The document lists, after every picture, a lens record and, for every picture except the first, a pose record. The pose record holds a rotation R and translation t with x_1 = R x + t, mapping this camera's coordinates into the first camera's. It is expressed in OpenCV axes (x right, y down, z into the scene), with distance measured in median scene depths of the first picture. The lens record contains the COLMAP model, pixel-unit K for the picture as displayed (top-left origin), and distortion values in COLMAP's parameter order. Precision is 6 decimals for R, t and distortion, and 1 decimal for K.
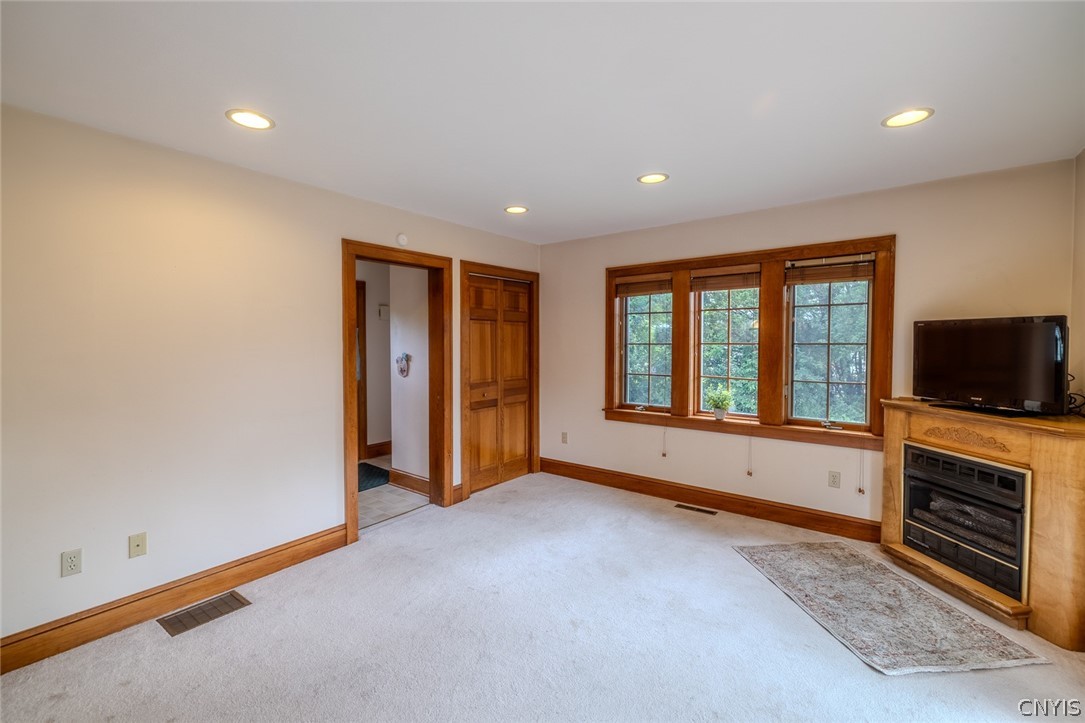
lens RADIAL K [[459.7, 0, 534.7], [0, 459.7, 354.2], [0, 0, 1]] dist [-0.002017, 0.000776]
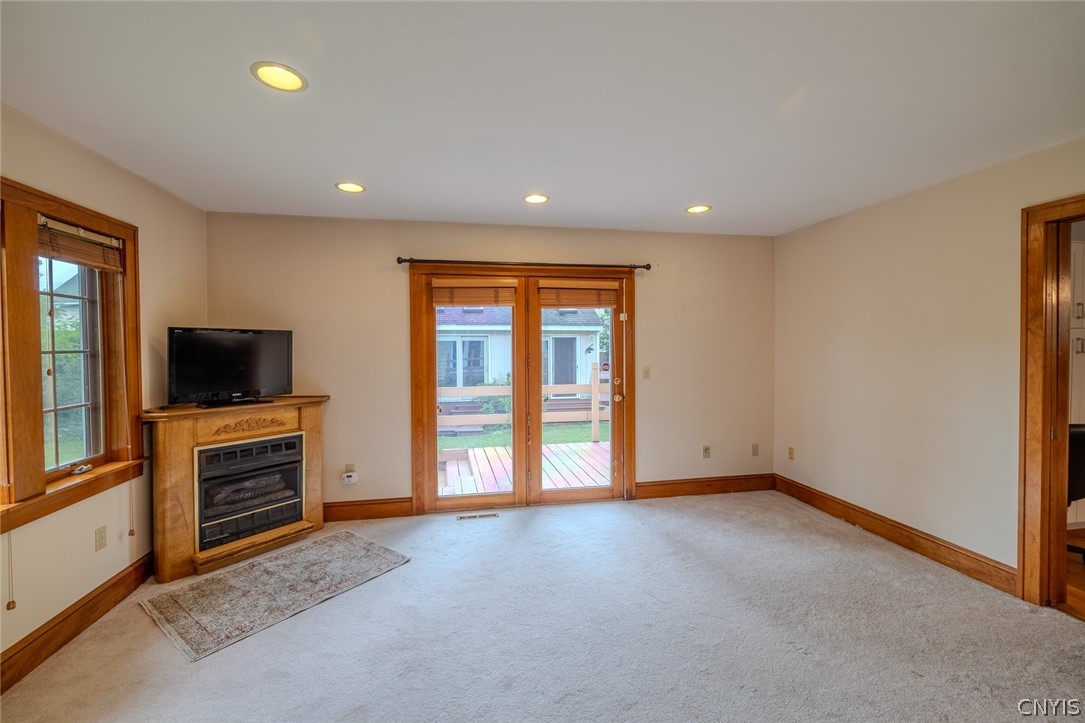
lens RADIAL K [[459.7, 0, 538.9], [0, 459.7, 352.4], [0, 0, 1]] dist [-0.002017, 0.000776]
pose [[-0.752328, -0.006955, 0.658752, -0.370779], [0.023740, 0.999009, 0.037660, -0.034316], [-0.658360, 0.043972, -0.751417, 1.152524]]
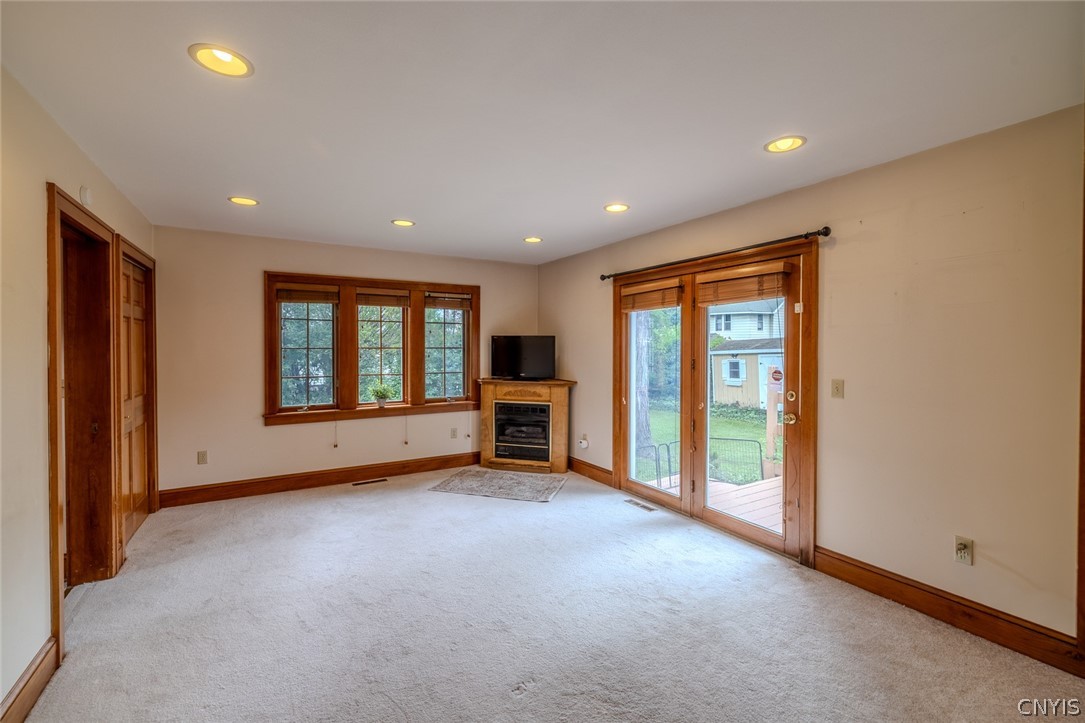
lens RADIAL K [[459.7, 0, 532.9], [0, 459.7, 355.4], [0, 0, 1]] dist [-0.002017, 0.000776]
pose [[0.373426, -0.015124, 0.927537, -0.771003], [0.023129, 0.999708, 0.006989, -0.001352], [-0.927371, 0.018843, 0.373667, 0.156133]]
